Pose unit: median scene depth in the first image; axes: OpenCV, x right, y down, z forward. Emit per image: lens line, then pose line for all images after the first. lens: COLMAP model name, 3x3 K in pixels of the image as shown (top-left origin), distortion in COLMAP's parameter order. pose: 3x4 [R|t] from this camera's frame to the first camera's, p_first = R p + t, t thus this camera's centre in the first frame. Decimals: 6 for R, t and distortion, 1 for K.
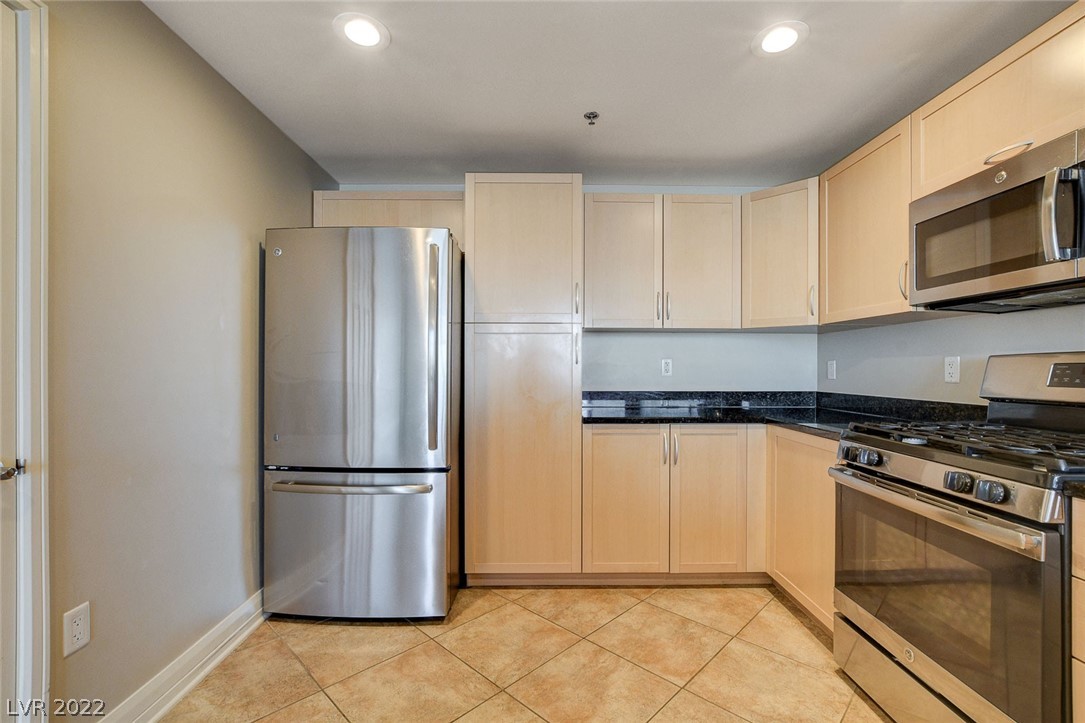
lens RADIAL K [[479.5, 0, 541.5], [0, 479.5, 367.3], [0, 0, 1]] dist [-0.020112, 0.004966]
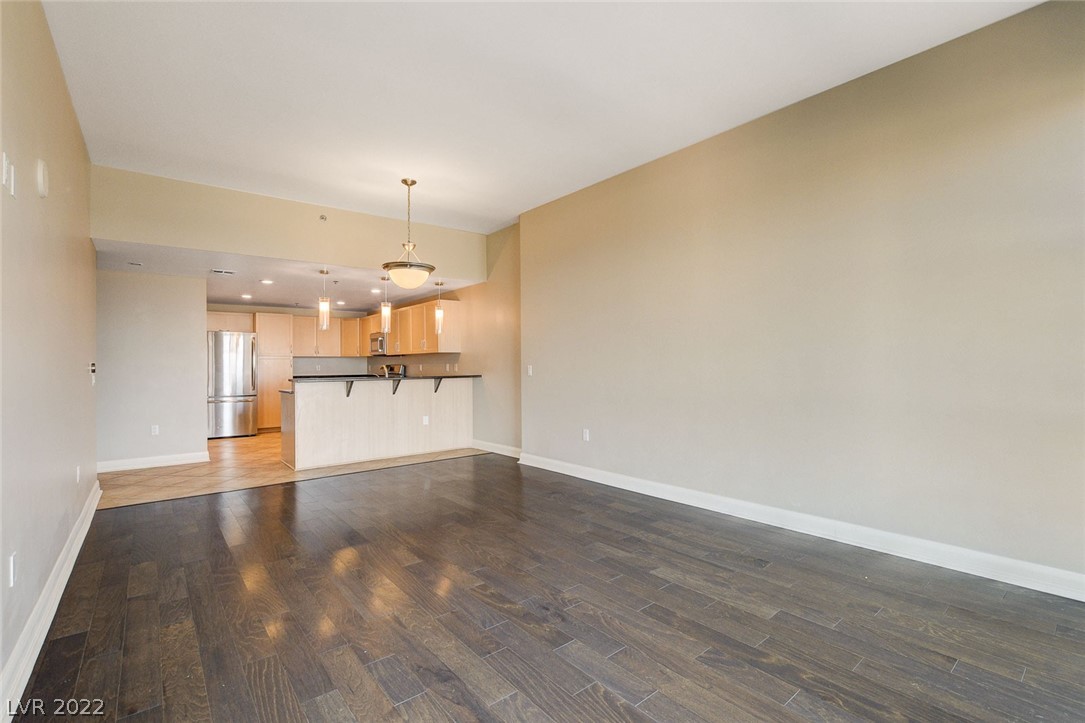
lens RADIAL K [[493.5, 0, 540.6], [0, 493.5, 369.5], [0, 0, 1]] dist [-0.017867, 0.000319]
pose [[0.791659, -0.011220, 0.610860, -0.789187], [0.005723, 0.999924, 0.010949, -0.022518], [-0.610936, -0.005172, 0.791663, -3.466633]]
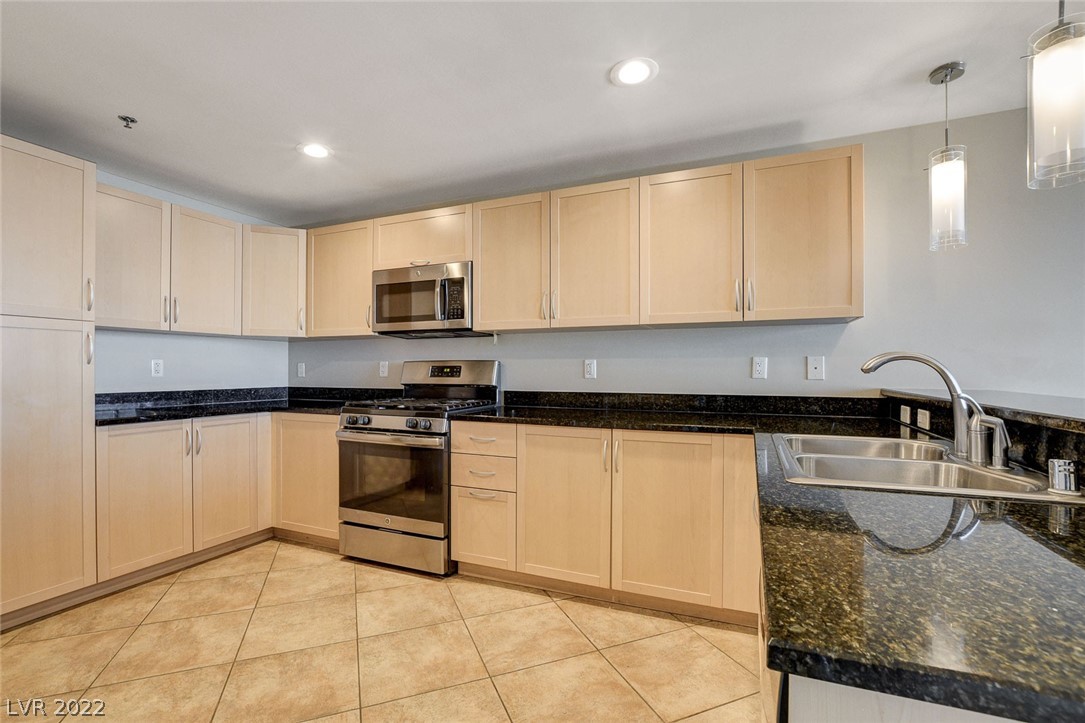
lens RADIAL K [[488.0, 0, 542.4], [0, 488.0, 367.8], [0, 0, 1]] dist [-0.023646, 0.005275]
pose [[0.405950, 0.000948, 0.913895, -0.482858], [0.000038, 0.999999, -0.001055, 0.001775], [-0.913895, 0.000463, 0.405950, -0.225670]]
